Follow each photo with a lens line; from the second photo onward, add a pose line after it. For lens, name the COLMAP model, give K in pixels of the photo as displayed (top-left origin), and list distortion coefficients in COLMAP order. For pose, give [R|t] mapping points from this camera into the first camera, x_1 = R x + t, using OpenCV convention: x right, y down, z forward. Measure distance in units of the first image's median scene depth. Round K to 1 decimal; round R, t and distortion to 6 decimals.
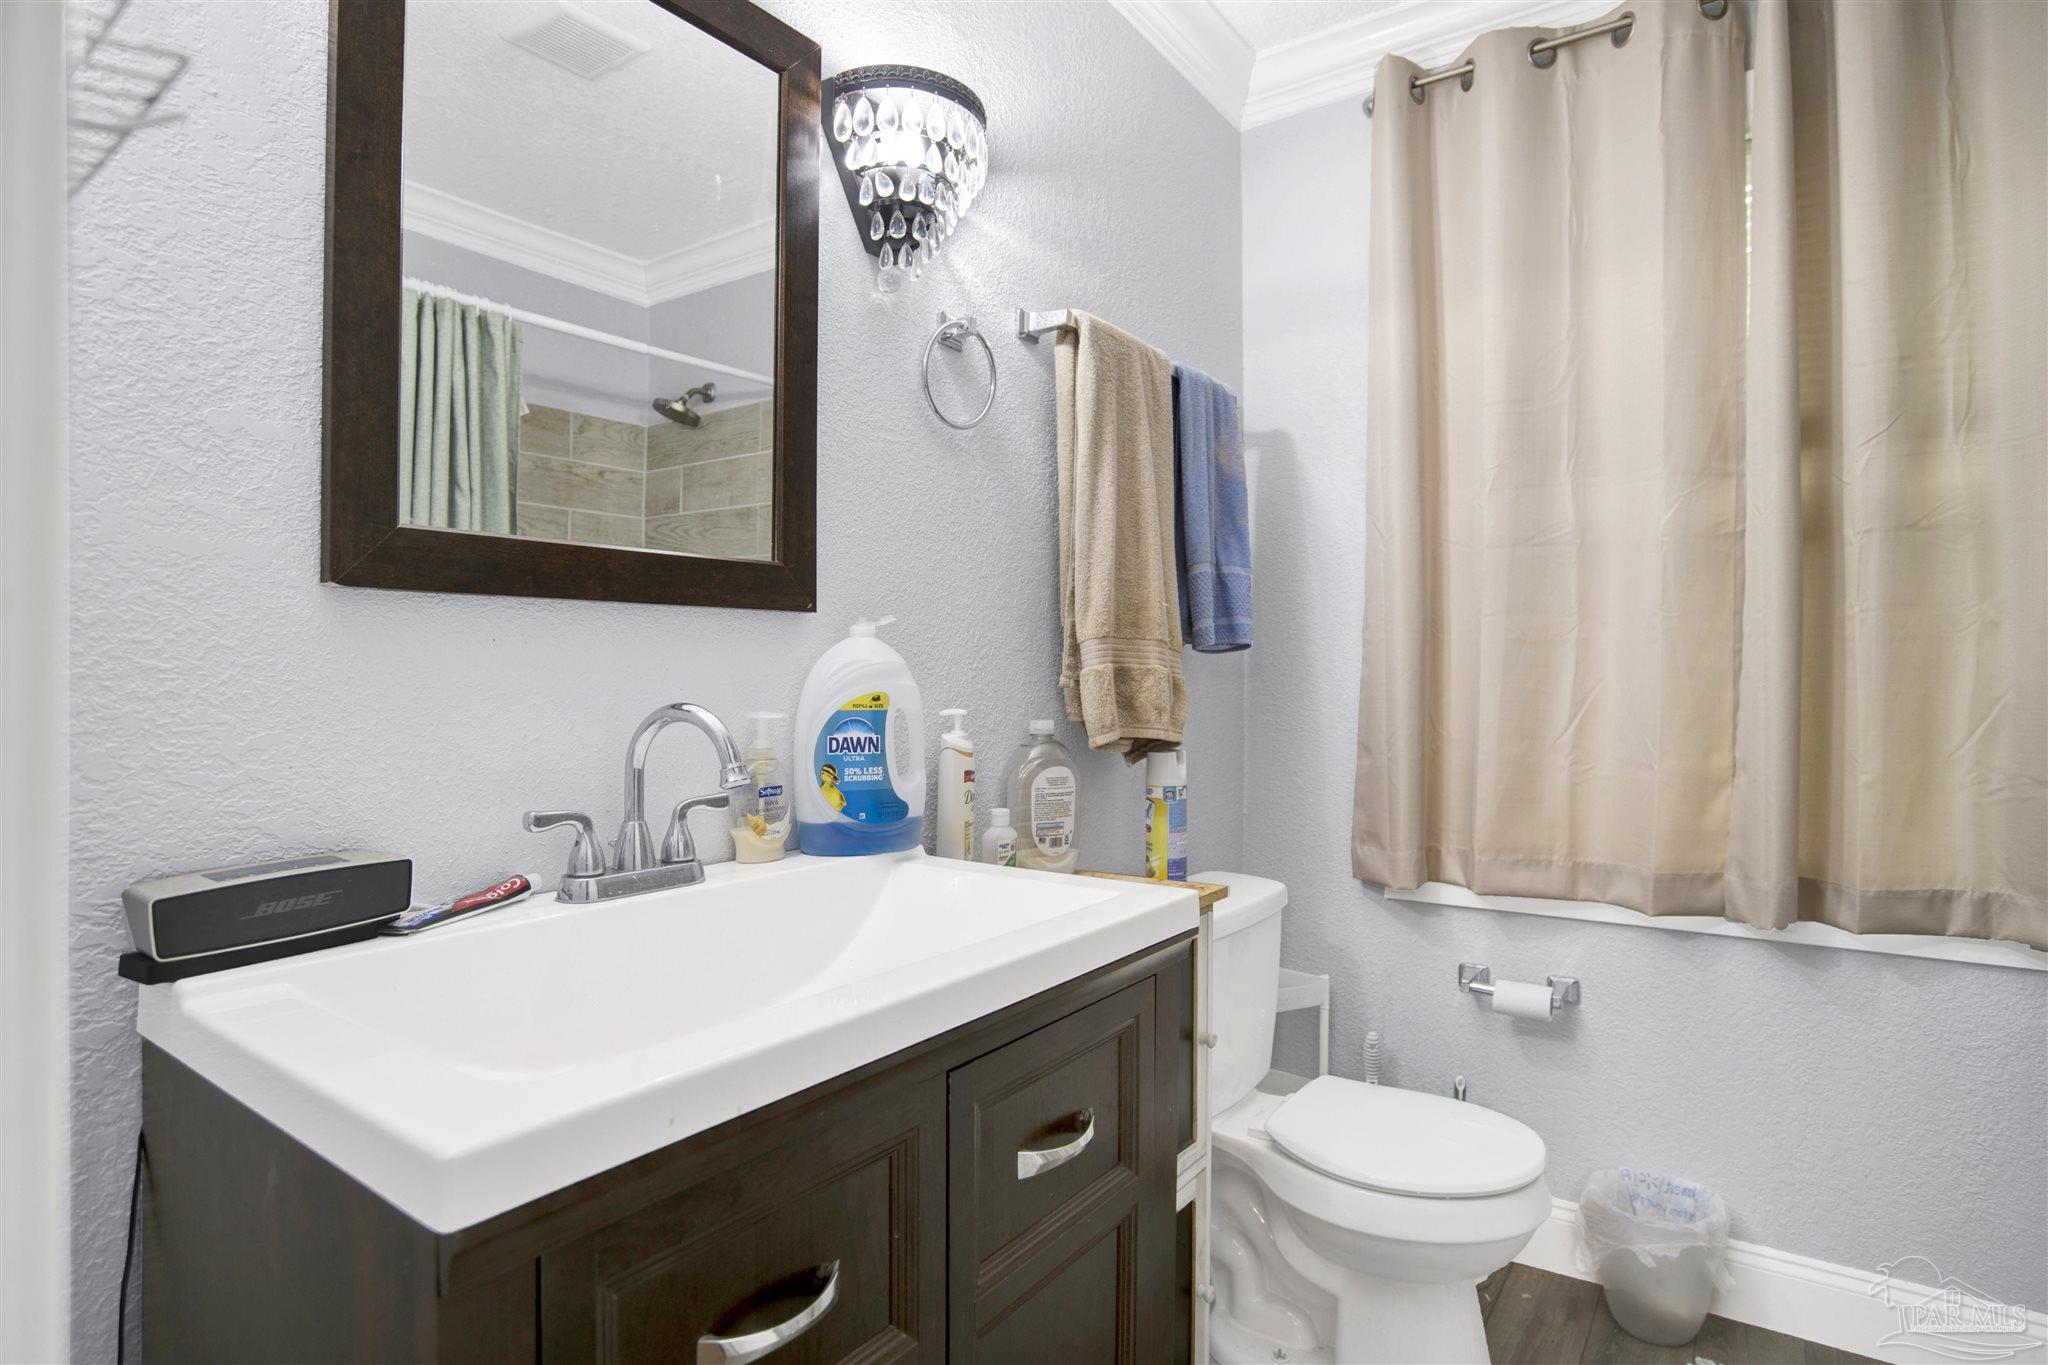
lens RADIAL K [[1080.7, 0, 1029.4], [0, 1080.7, 666.1], [0, 0, 1]] dist [-0.074153, 0.023067]
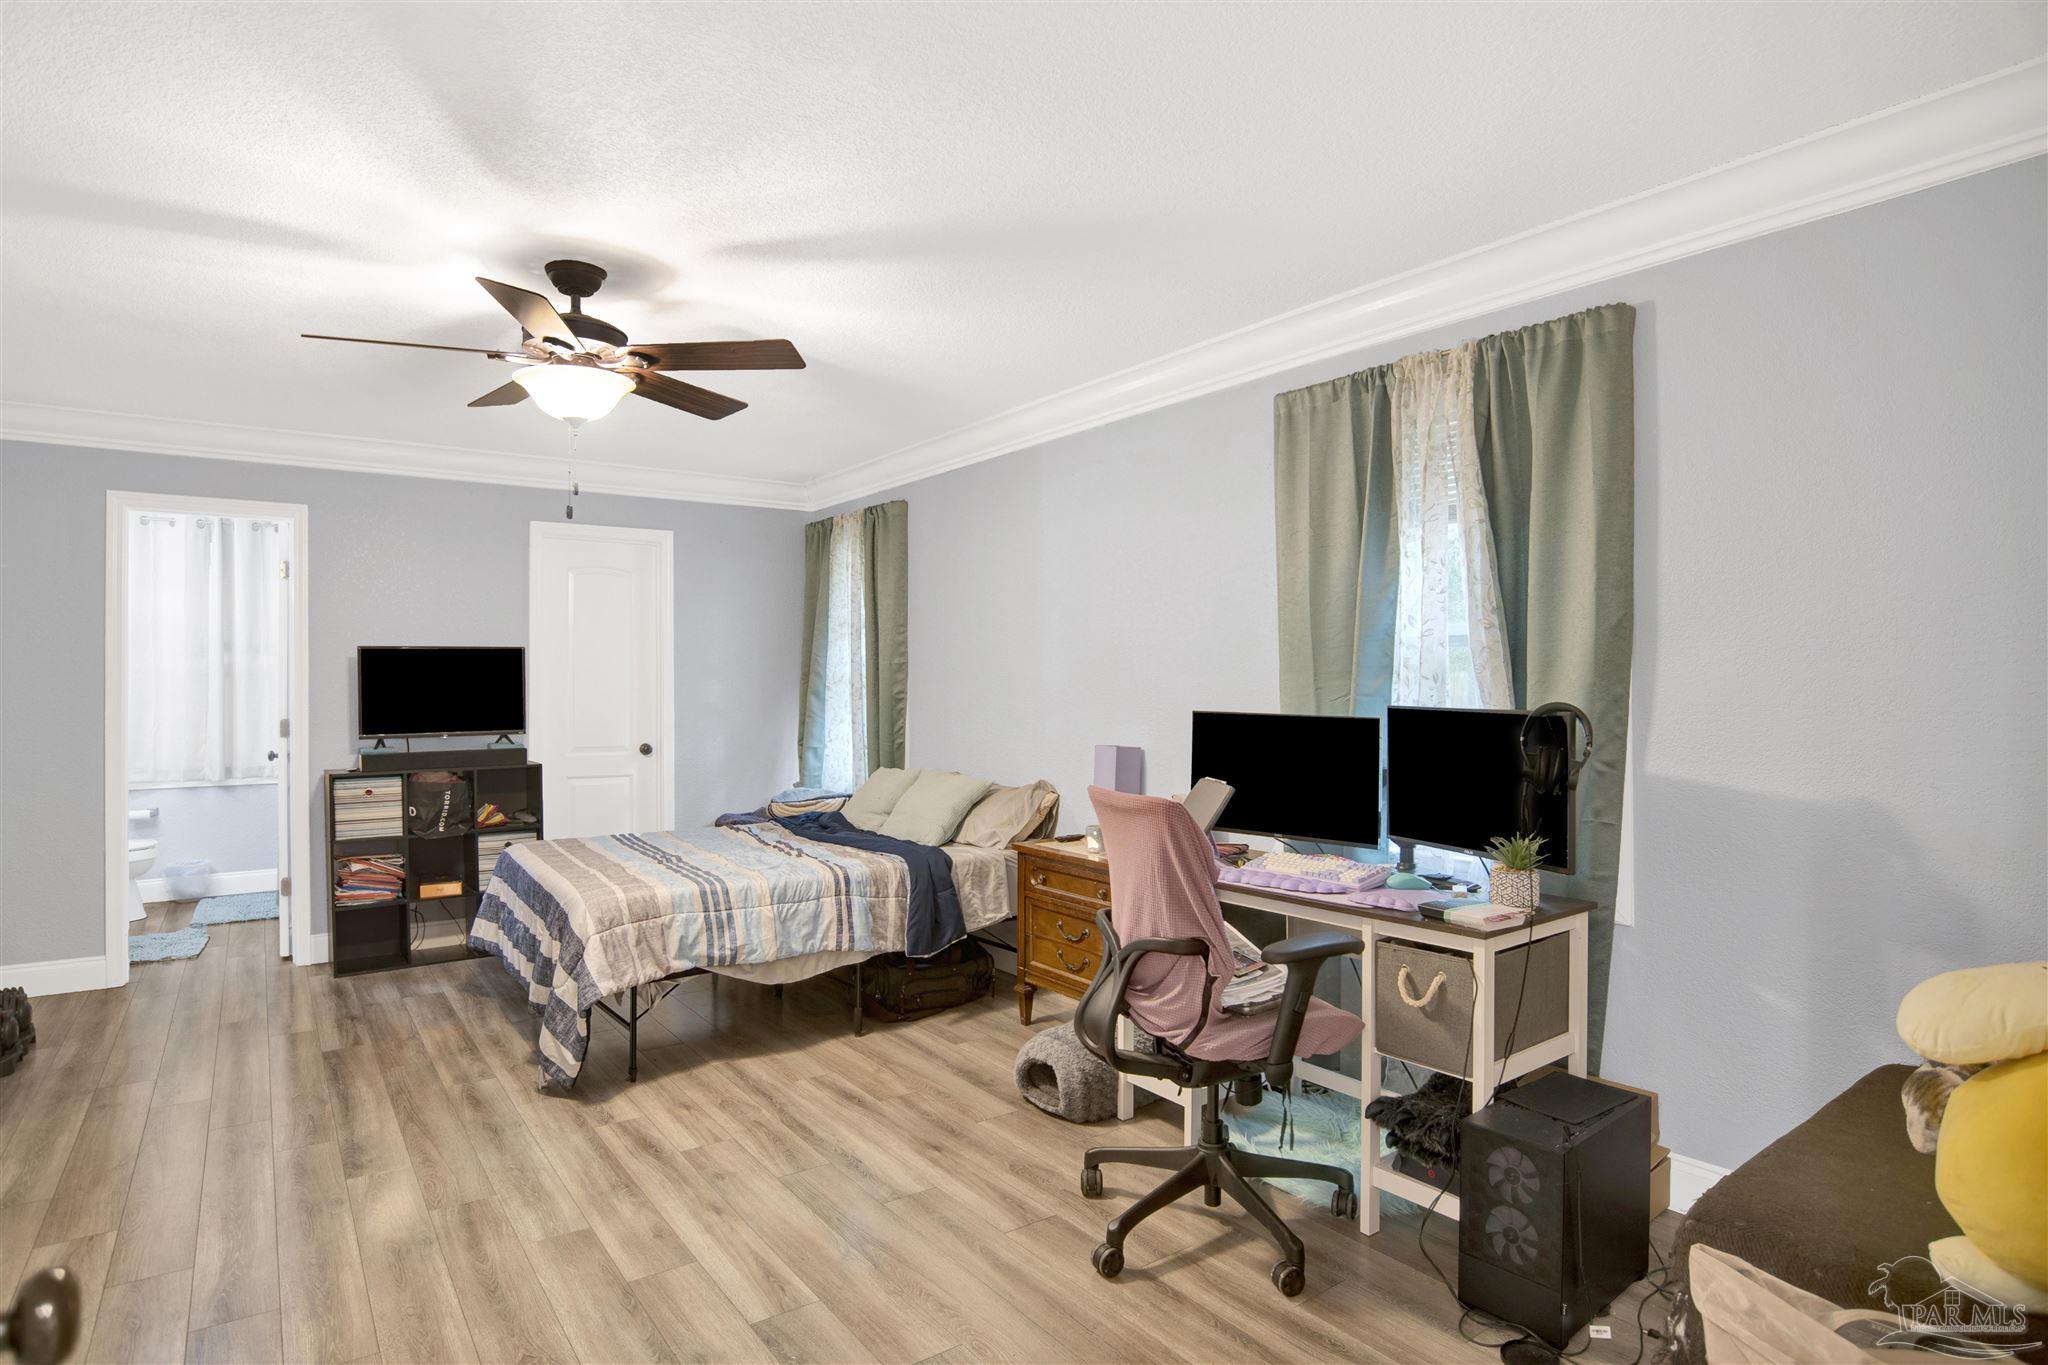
lens RADIAL K [[1057.0, 0, 1028.9], [0, 1057.0, 675.8], [0, 0, 1]] dist [-0.067422, 0.022906]
pose [[0.311926, -0.009796, 0.950056, -1.747122], [0.009059, 0.999932, 0.007336, -0.117065], [-0.950063, 0.006319, 0.311993, -2.735628]]
